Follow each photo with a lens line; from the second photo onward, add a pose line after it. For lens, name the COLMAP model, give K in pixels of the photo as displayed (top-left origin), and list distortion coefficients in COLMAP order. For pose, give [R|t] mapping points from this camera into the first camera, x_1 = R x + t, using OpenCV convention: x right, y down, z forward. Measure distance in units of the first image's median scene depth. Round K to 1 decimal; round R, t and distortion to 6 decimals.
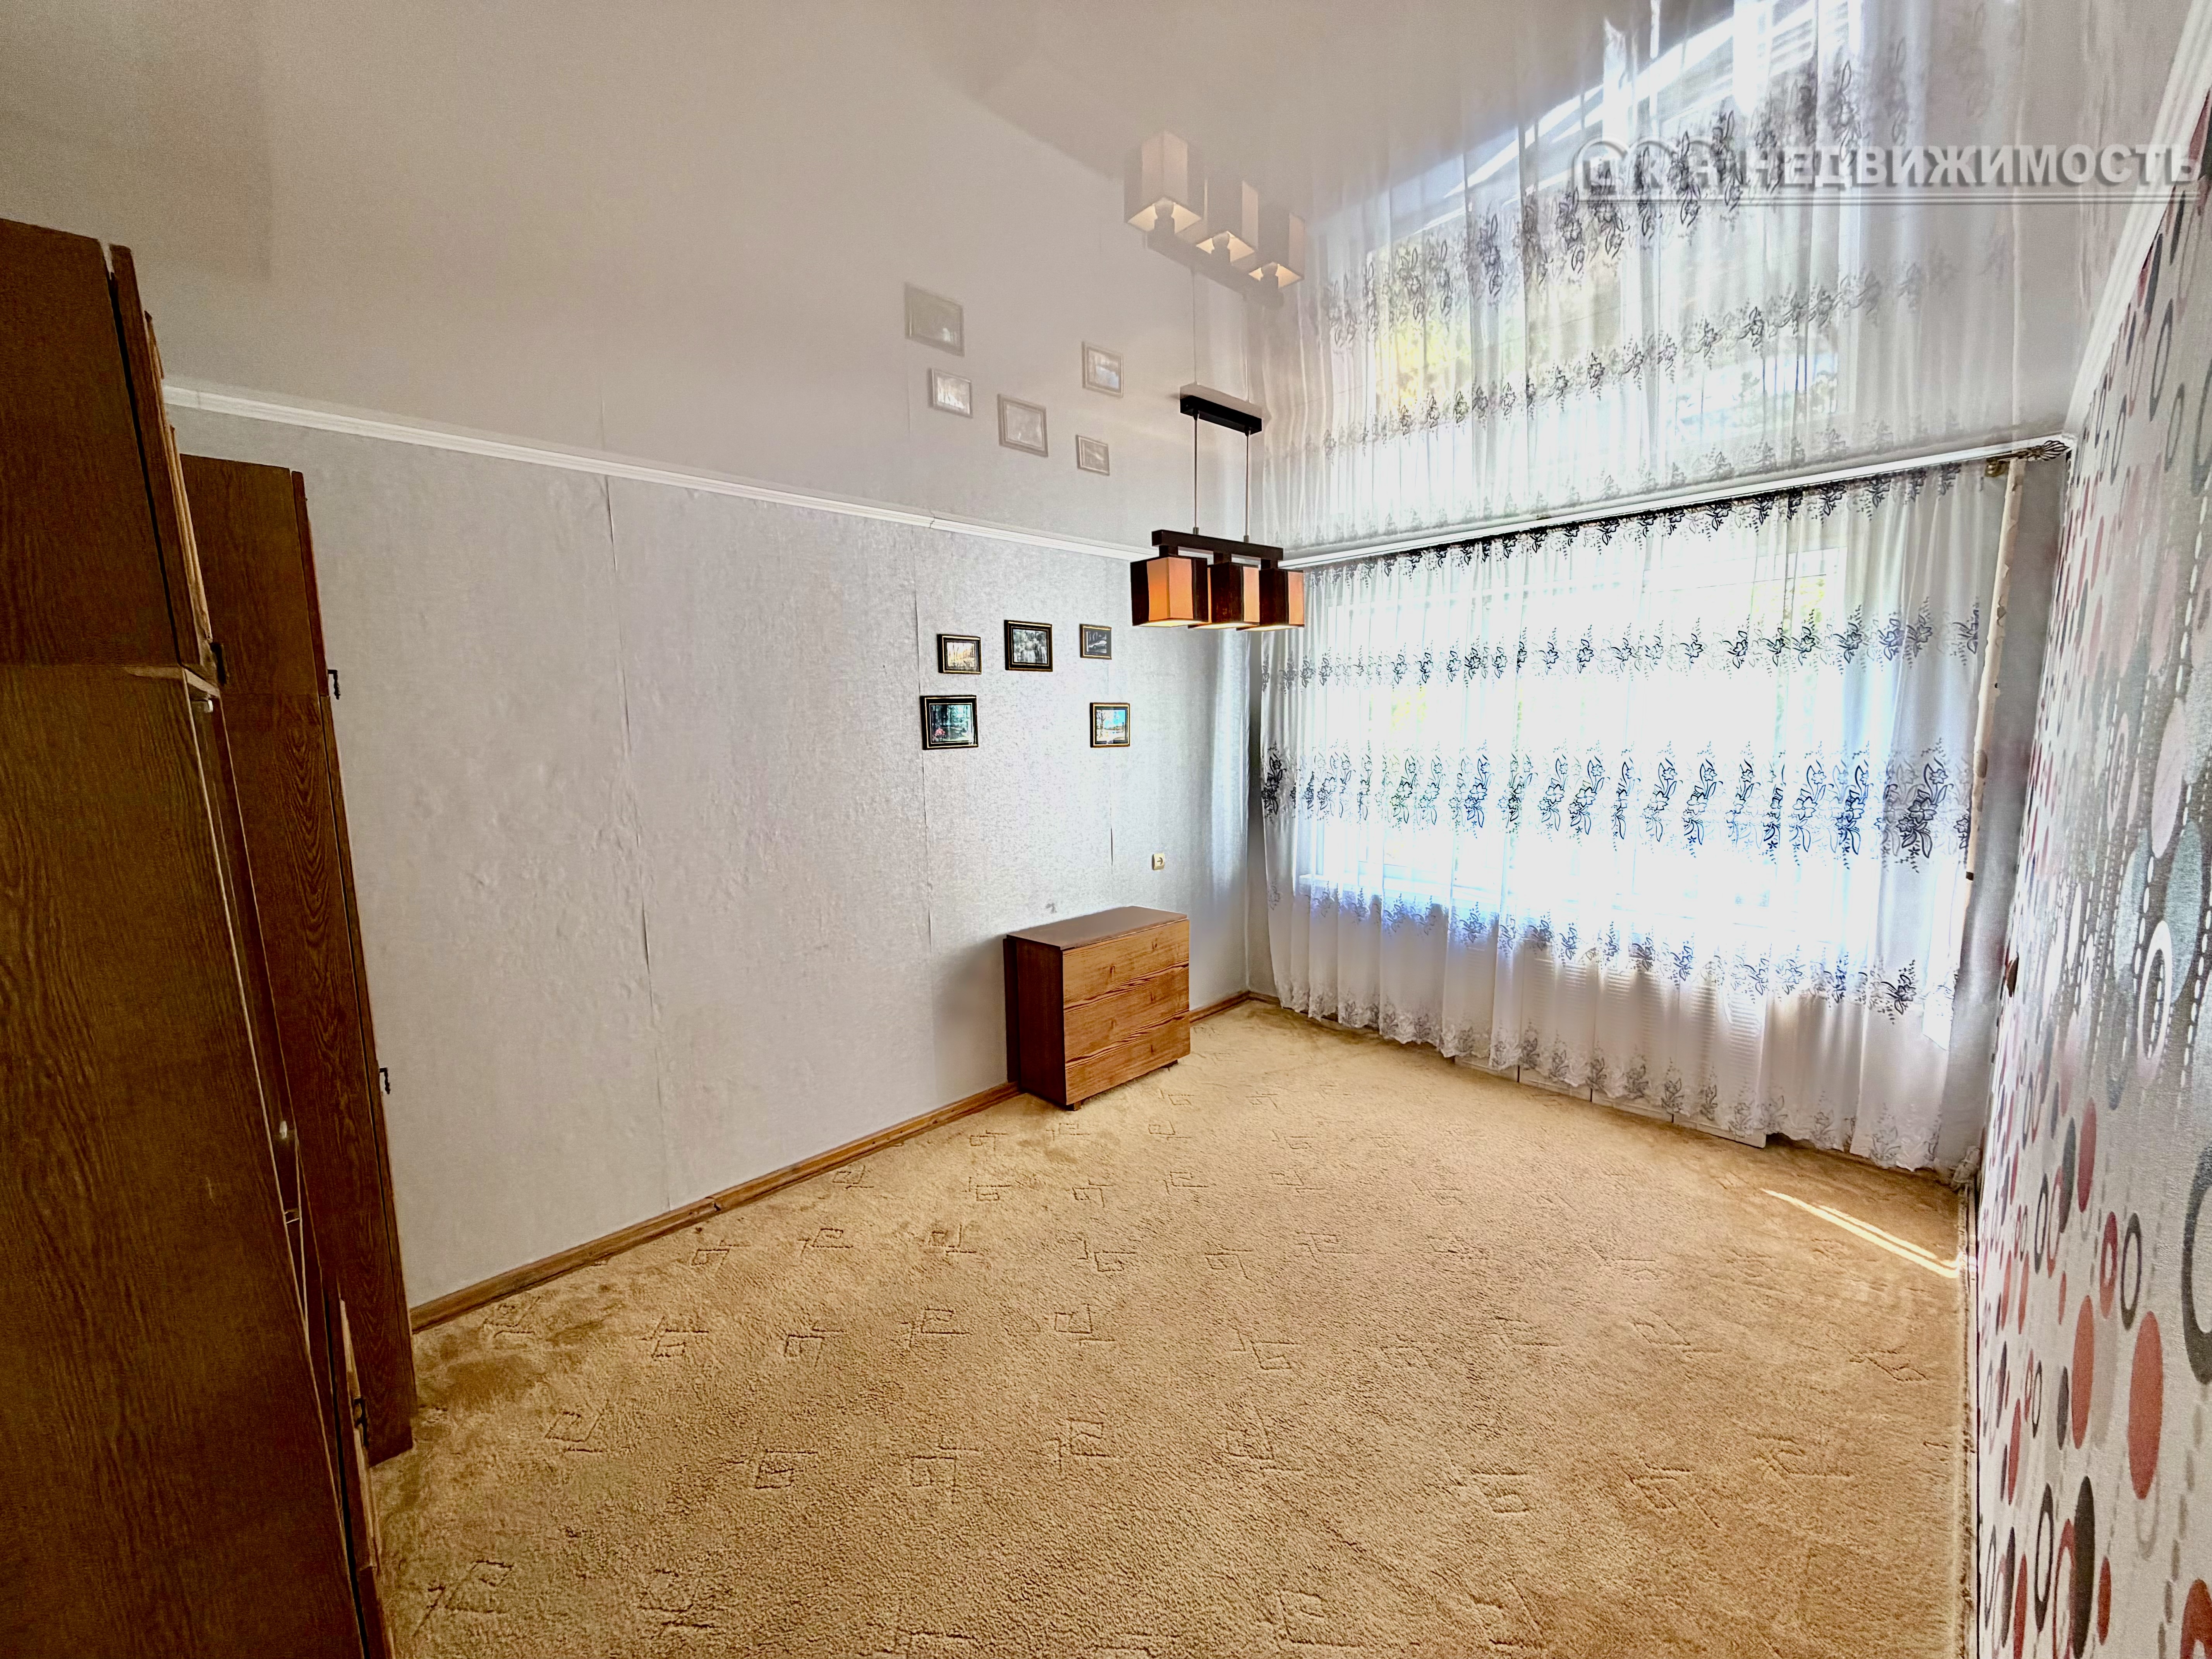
lens RADIAL K [[885.7, 0, 1097.7], [0, 885.7, 825.9], [0, 0, 1]] dist [0.002506, -0.000419]
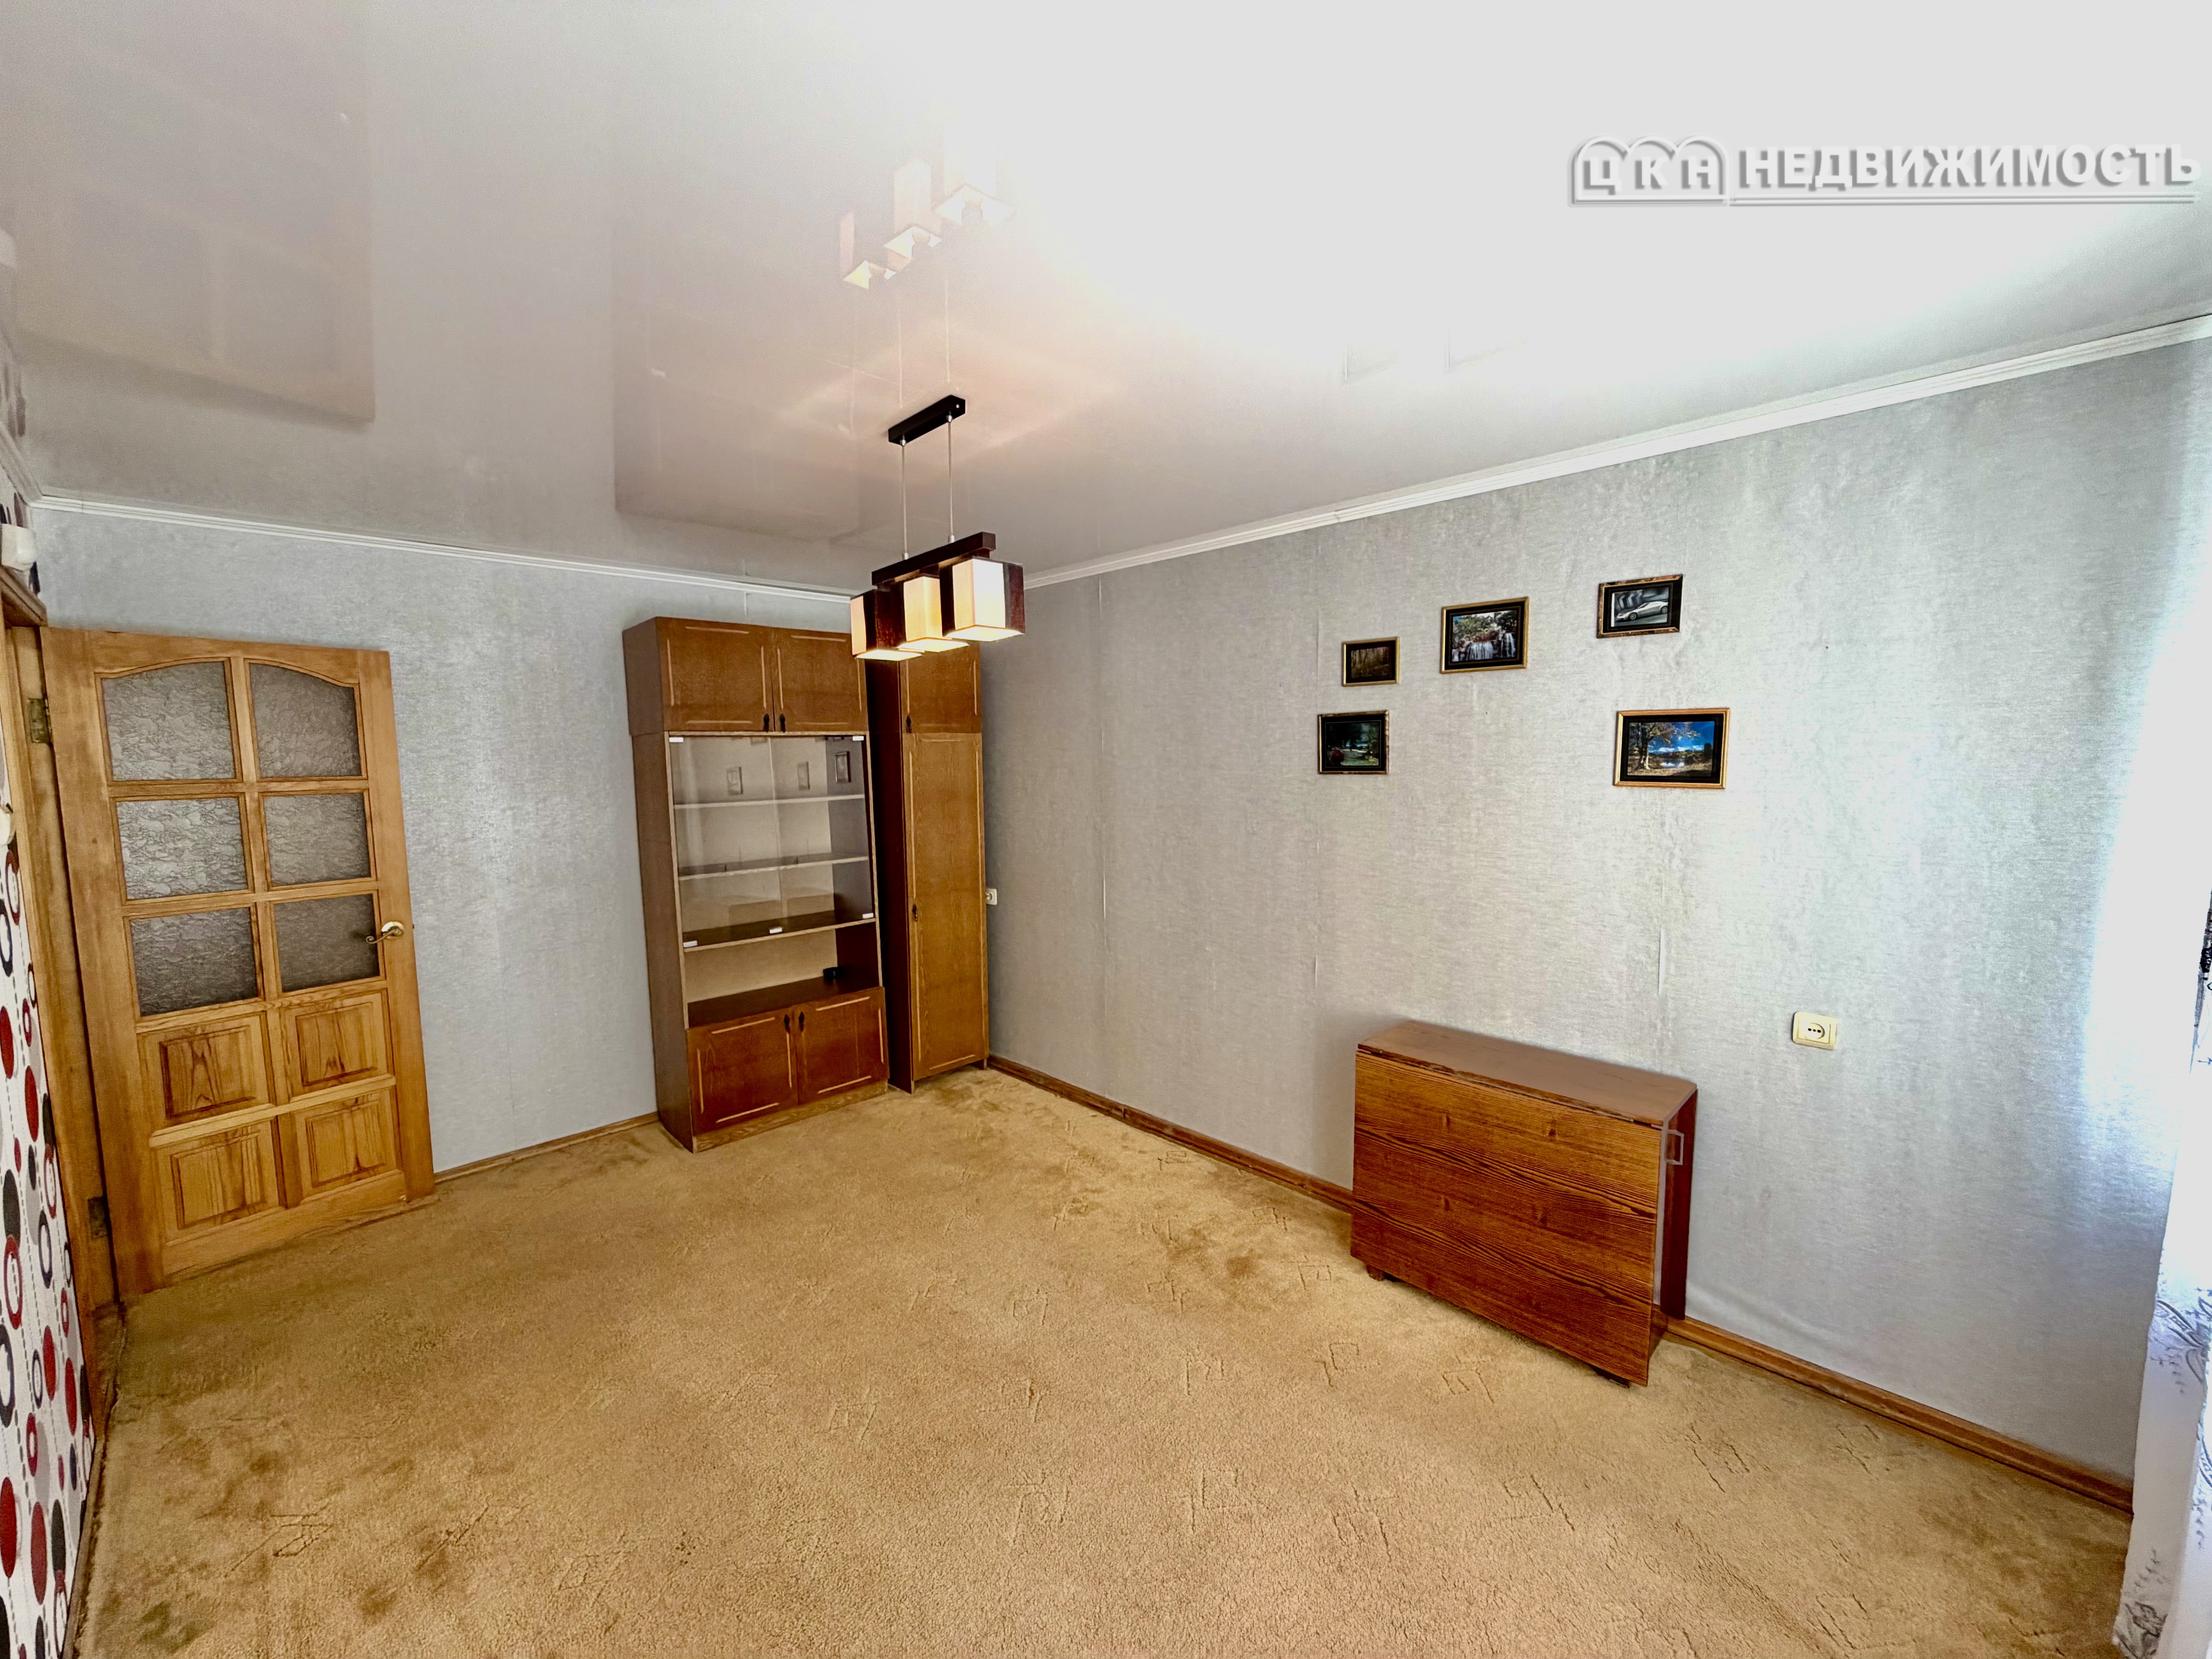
lens RADIAL K [[885.7, 0, 1098.9], [0, 885.7, 831.9], [0, 0, 1]] dist [0.002506, -0.000419]
pose [[0.001693, 0.113360, -0.993553, 0.660644], [-0.104450, 0.988139, 0.112564, -0.100228], [0.994529, 0.103586, 0.013514, 0.728996]]
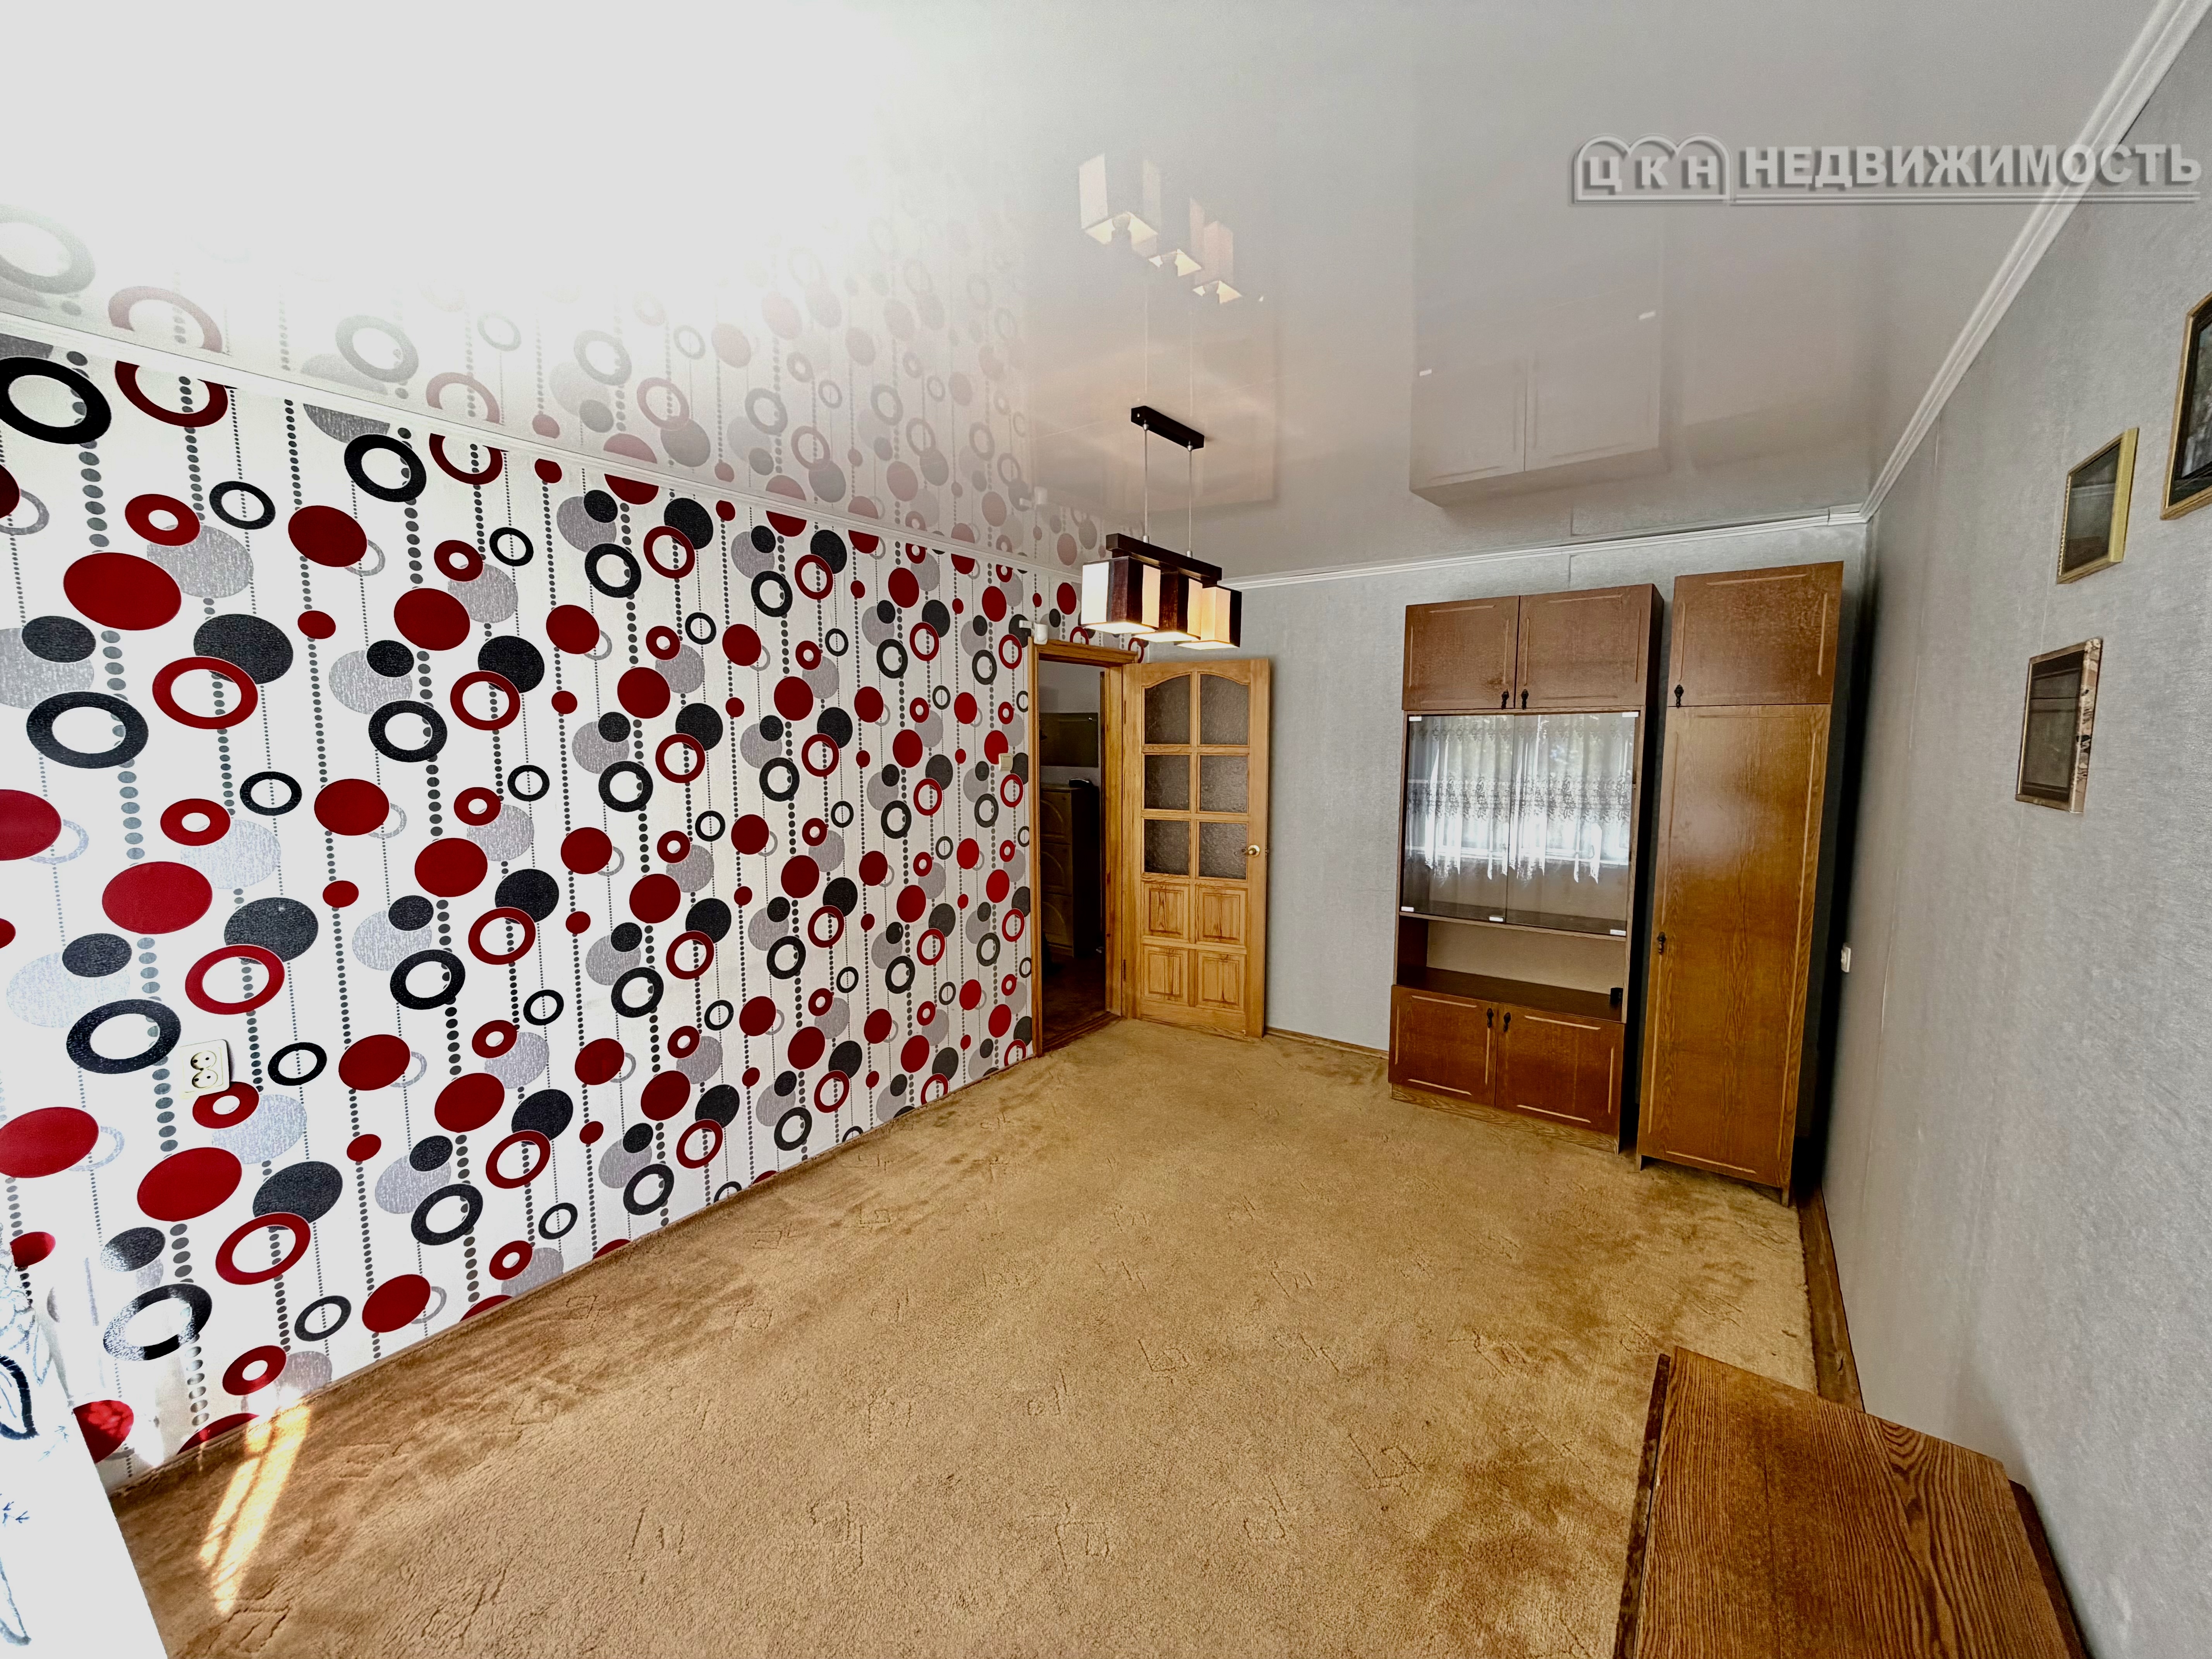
lens RADIAL K [[885.7, 0, 1096.1], [0, 885.7, 823.8], [0, 0, 1]] dist [0.002506, -0.000419]
pose [[-0.987198, 0.040340, -0.154315, 0.232950], [0.005383, 0.975364, 0.220536, -0.152998], [0.159409, 0.216882, -0.963094, 1.232796]]
